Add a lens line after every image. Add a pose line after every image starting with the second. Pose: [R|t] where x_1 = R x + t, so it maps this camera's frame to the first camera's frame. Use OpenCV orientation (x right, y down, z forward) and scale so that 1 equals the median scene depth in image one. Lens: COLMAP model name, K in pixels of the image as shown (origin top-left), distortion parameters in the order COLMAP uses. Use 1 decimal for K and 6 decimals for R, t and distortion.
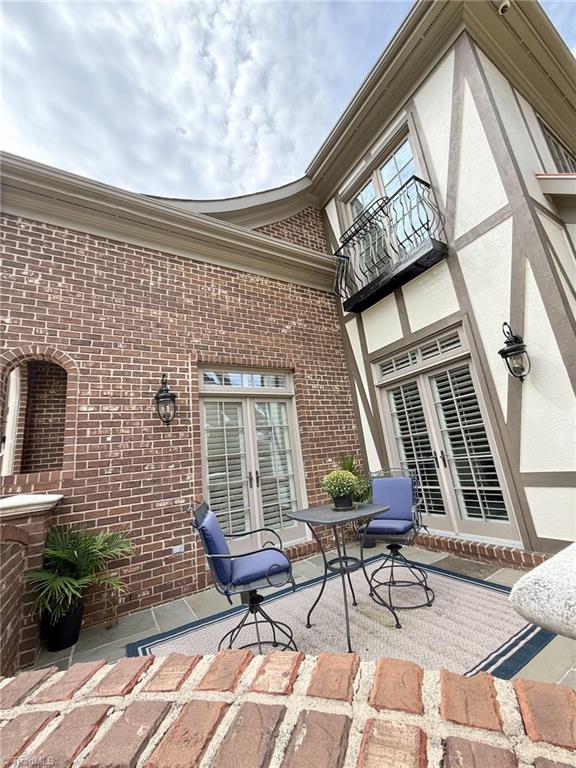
lens RADIAL K [[306.2, 0, 288.3], [0, 306.2, 382.7], [0, 0, 1]] dist [0.011827, 0.000597]
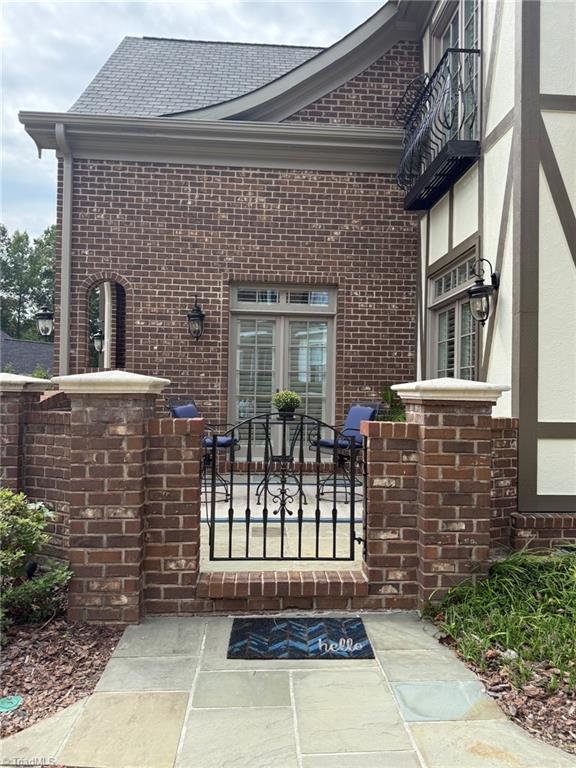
lens RADIAL K [[540.3, 0, 289.9], [0, 540.3, 389.3], [0, 0, 1]] dist [0.036253, -0.035187]
pose [[0.890097, 0.116350, -0.440670, 0.701700], [0.000487, 0.966623, 0.256202, -0.172288], [0.455771, -0.228260, 0.860331, -0.539834]]
